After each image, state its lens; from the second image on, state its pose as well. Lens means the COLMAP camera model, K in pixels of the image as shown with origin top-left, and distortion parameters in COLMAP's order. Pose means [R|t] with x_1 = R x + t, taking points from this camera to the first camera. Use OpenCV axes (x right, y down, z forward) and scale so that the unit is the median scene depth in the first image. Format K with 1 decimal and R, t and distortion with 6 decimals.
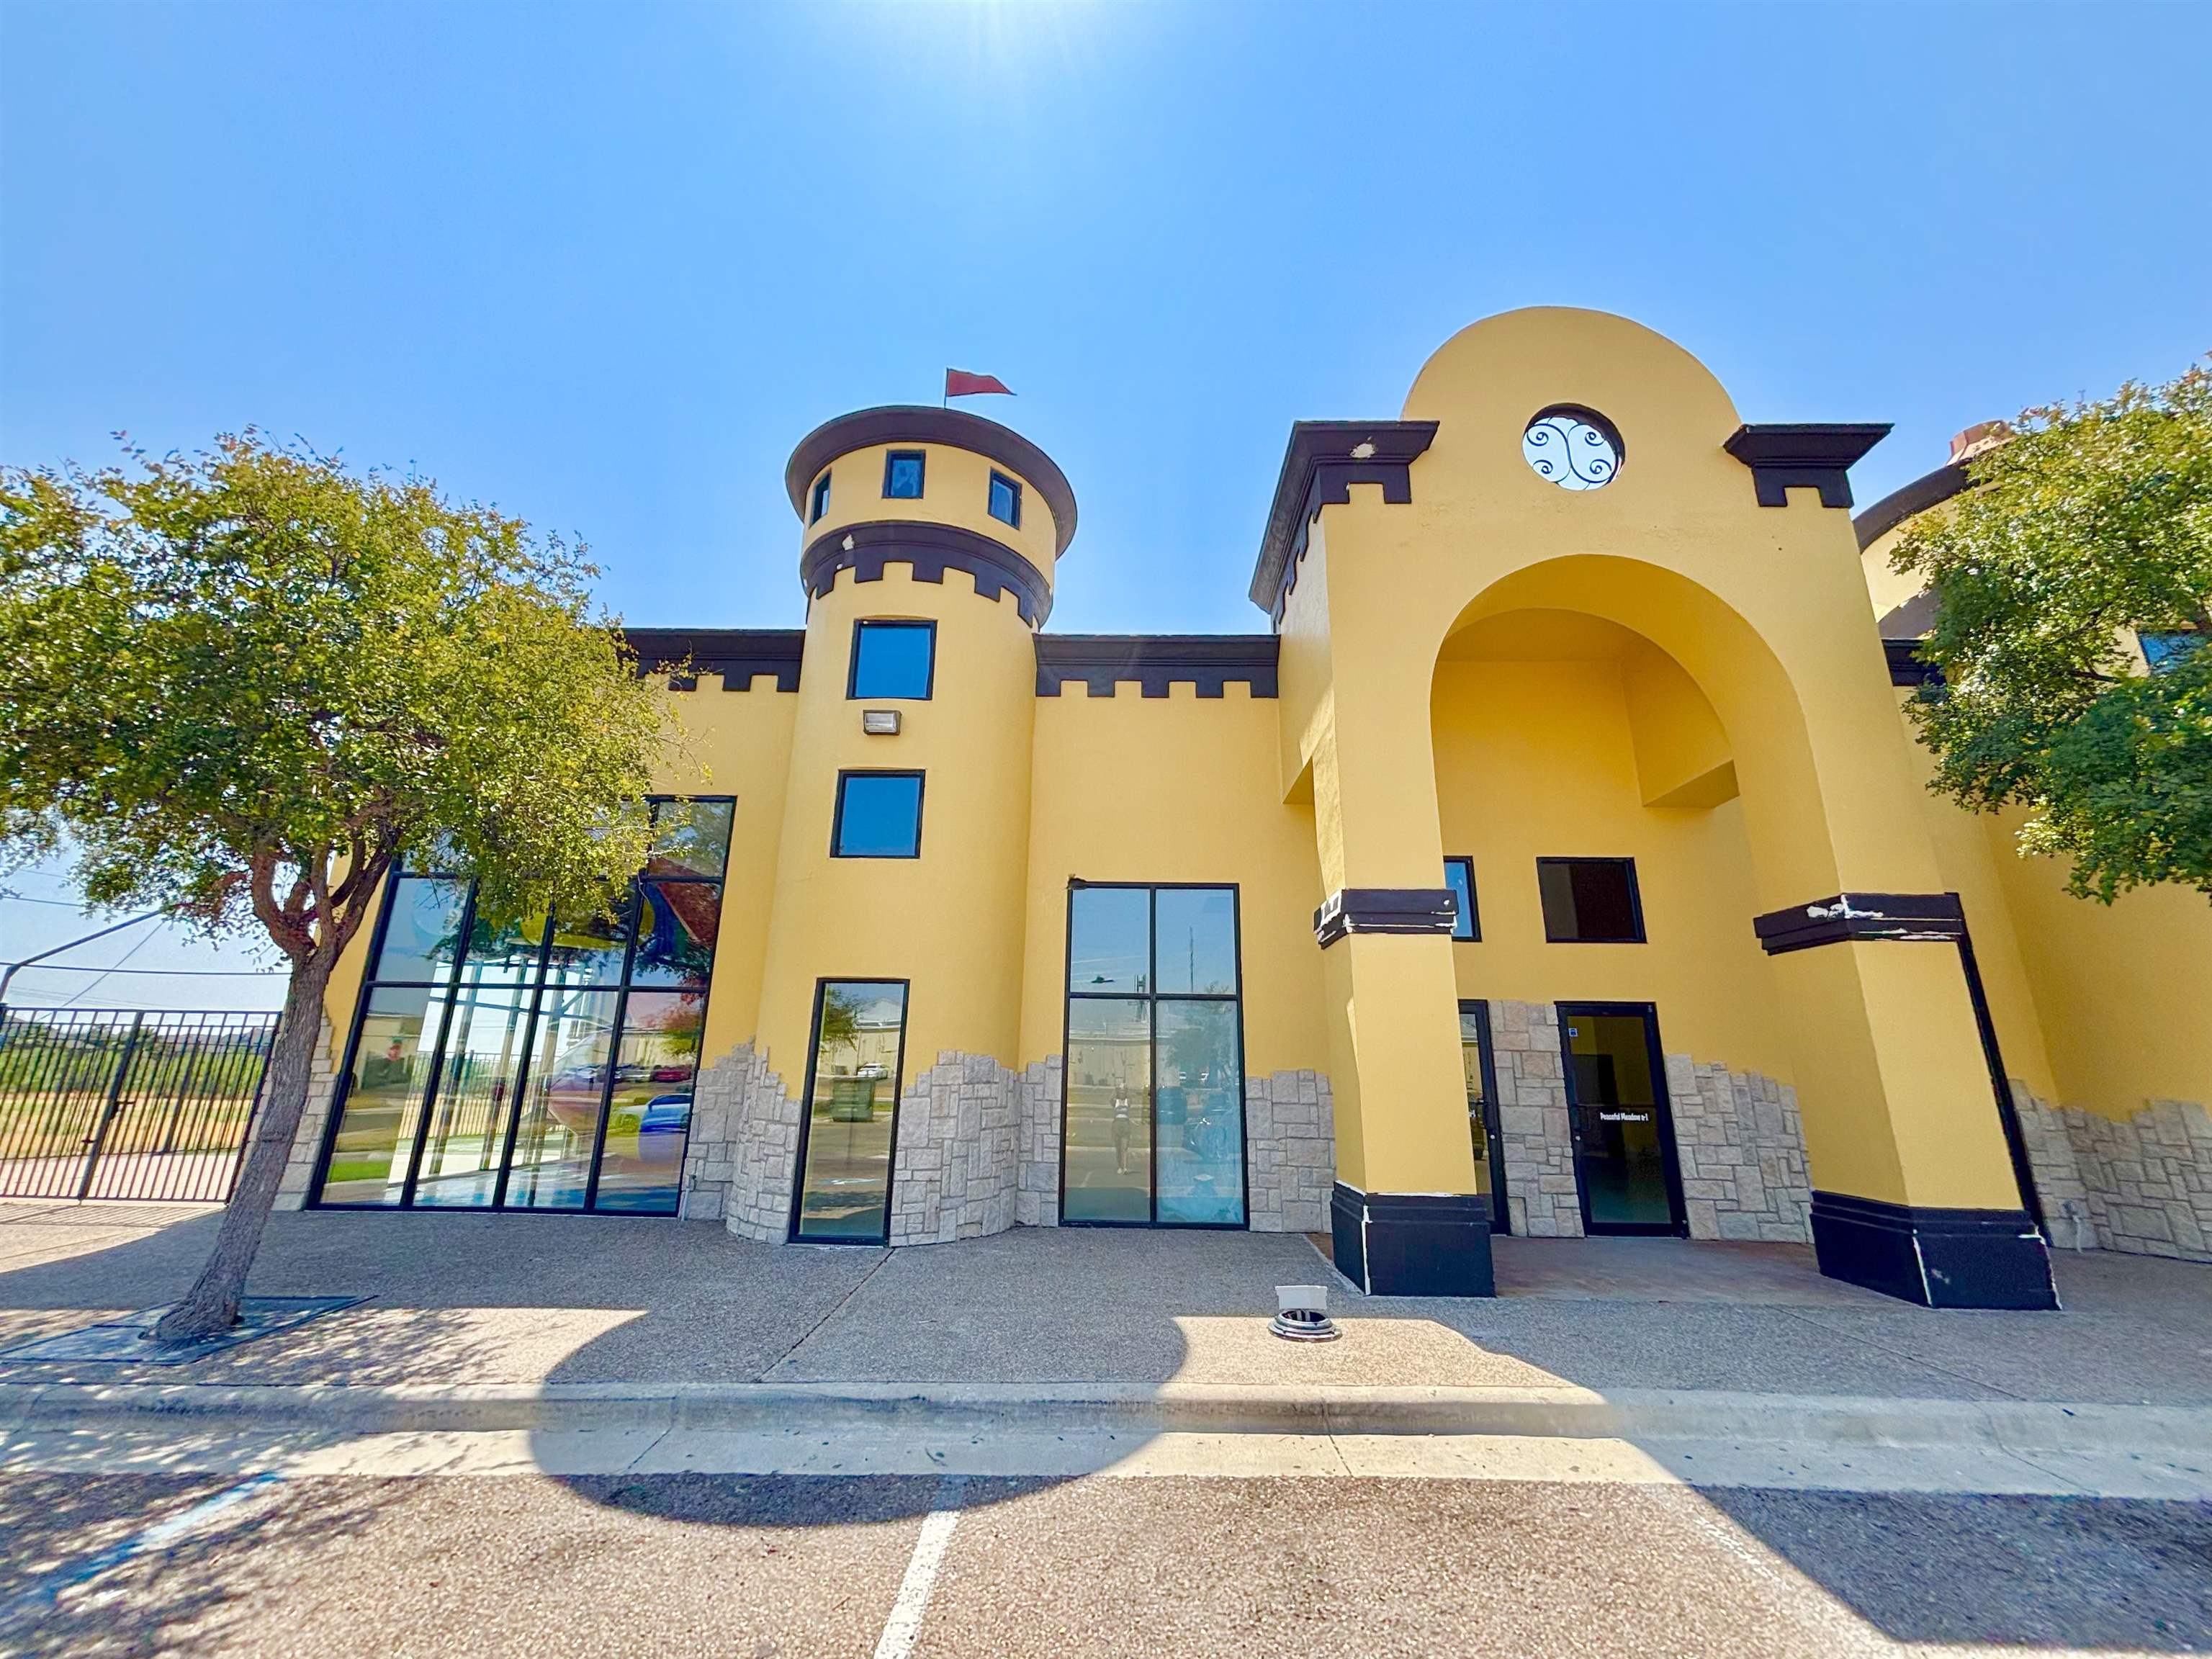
lens RADIAL K [[886.0, 0, 1105.7], [0, 886.0, 819.7], [0, 0, 1]] dist [-0.007462, 0.000791]
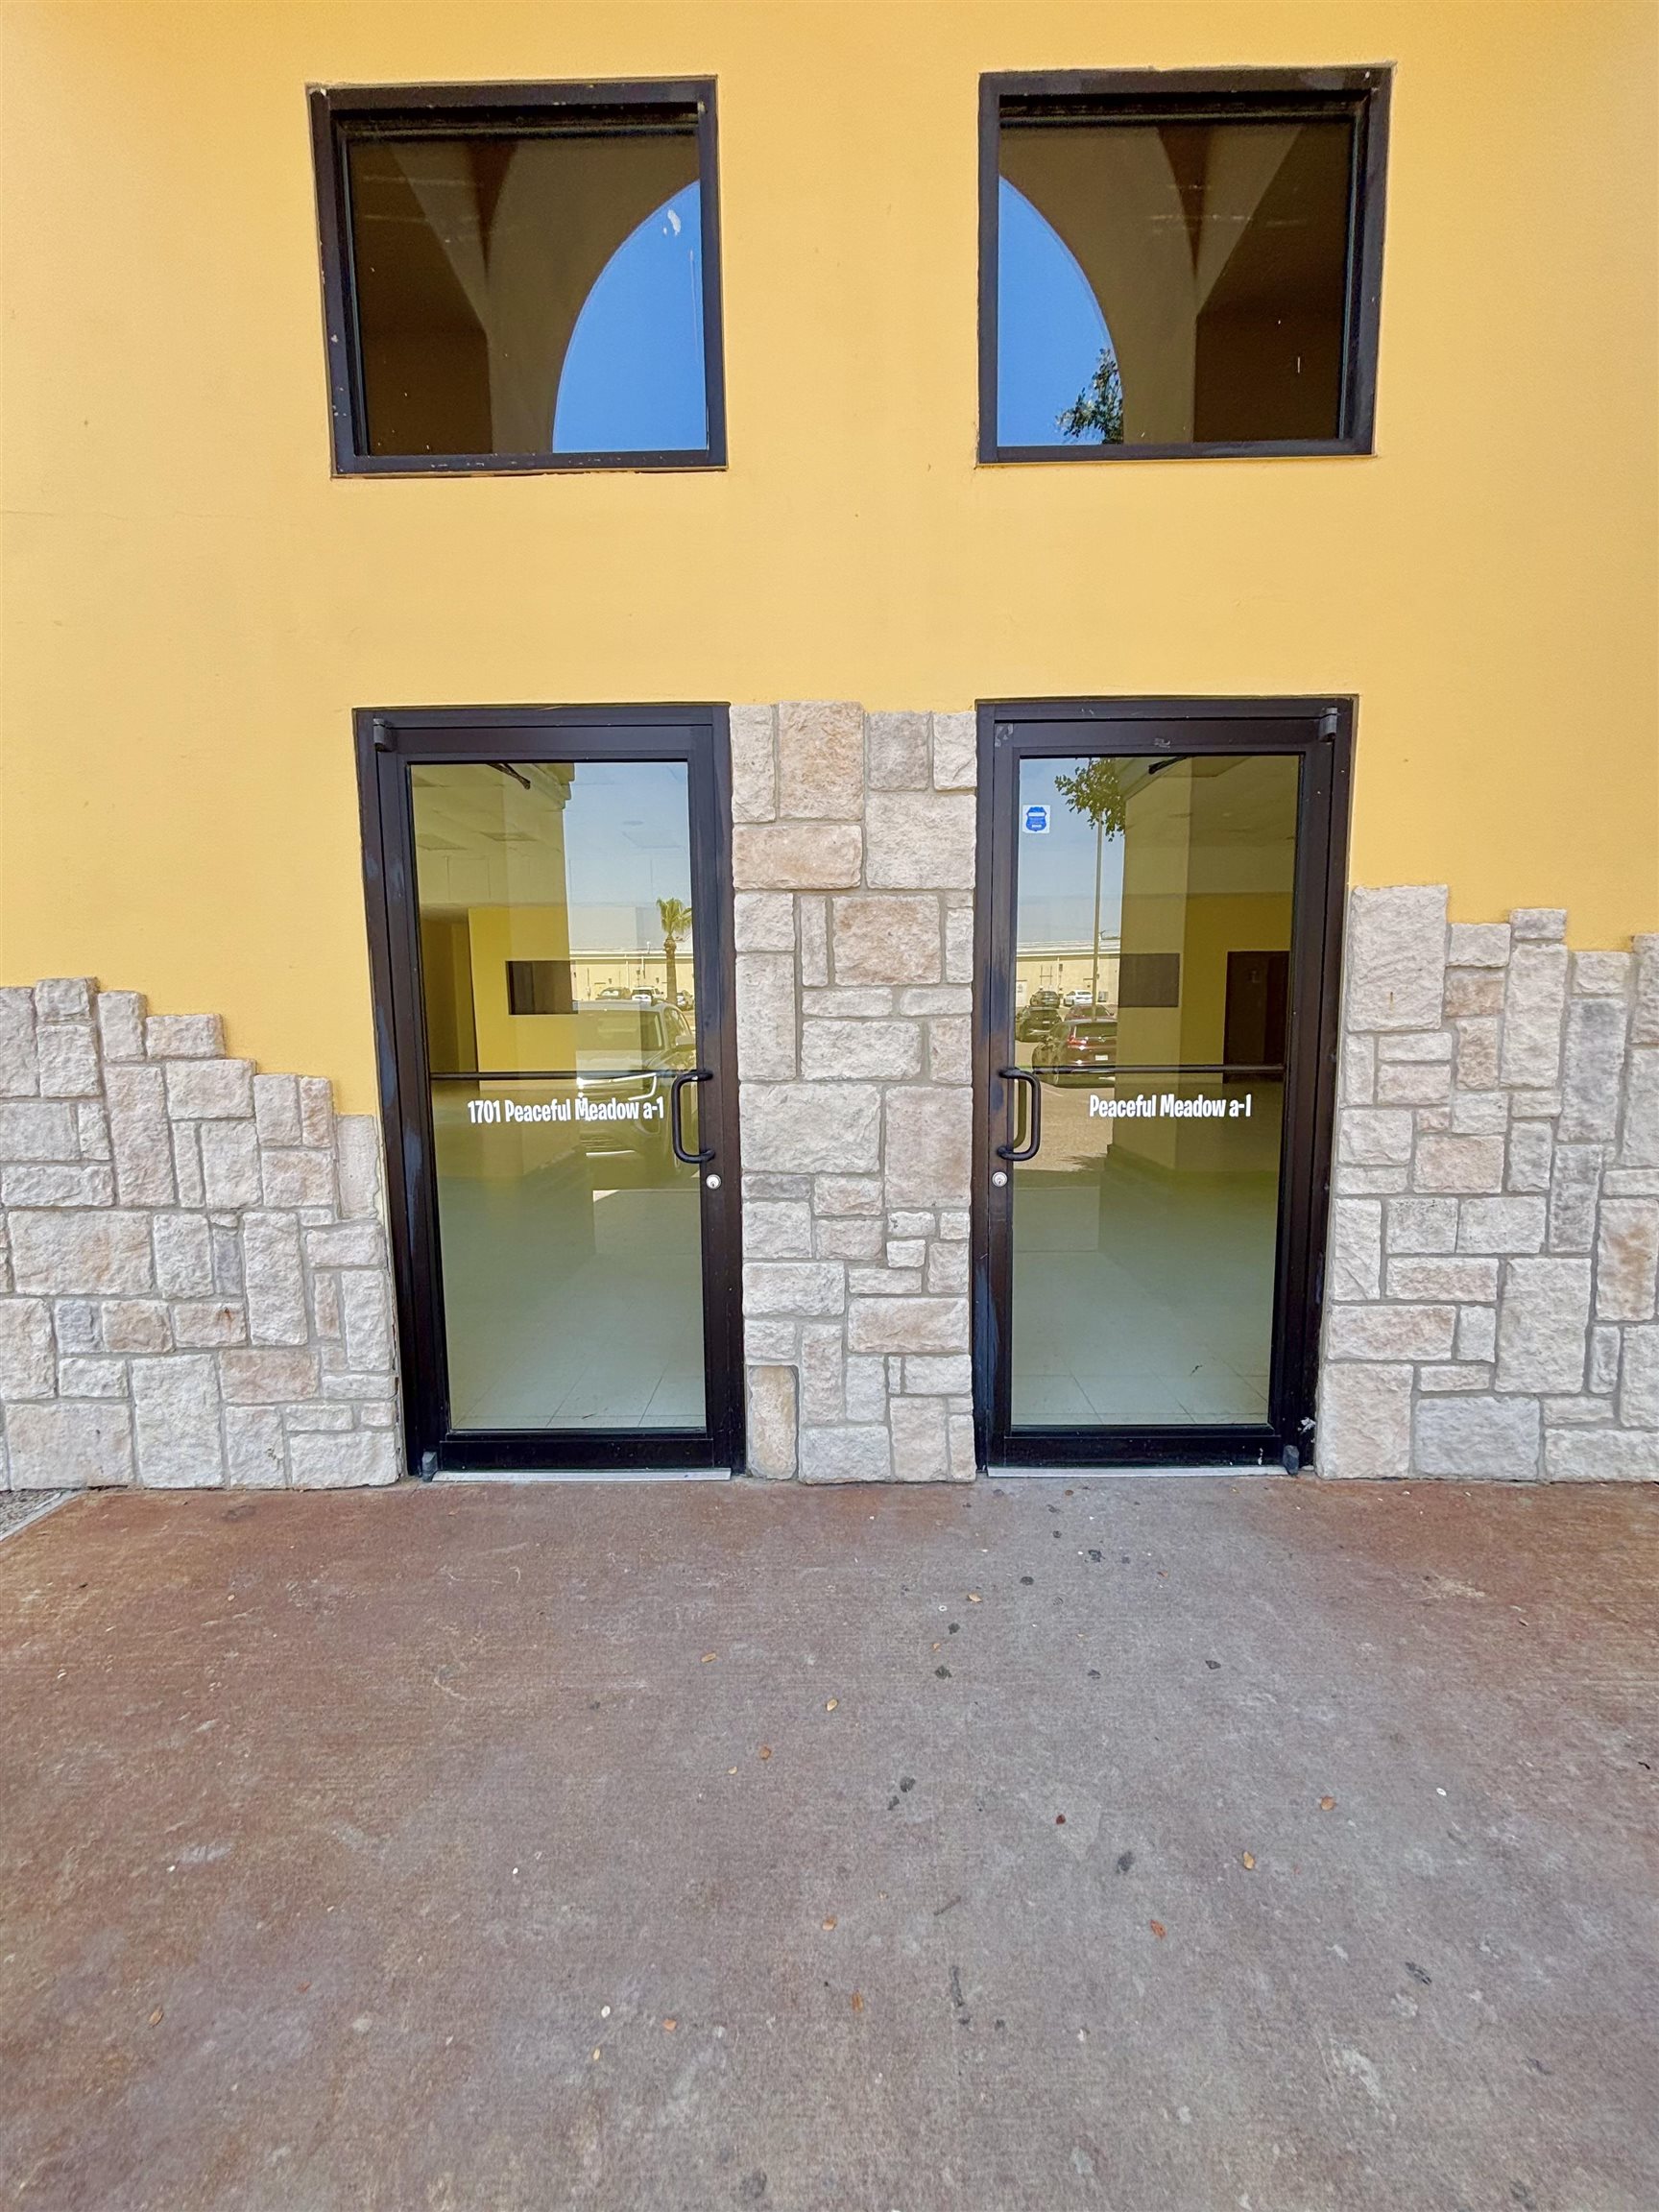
lens RADIAL K [[886.0, 0, 822.3], [0, 886.0, 1112.8], [0, 0, 1]] dist [-0.007462, 0.000791]
pose [[0.999636, -0.026940, -0.001716, 0.478525], [0.025515, 0.922186, 0.385903, 0.224913], [-0.008814, -0.385806, 0.922538, 0.738841]]
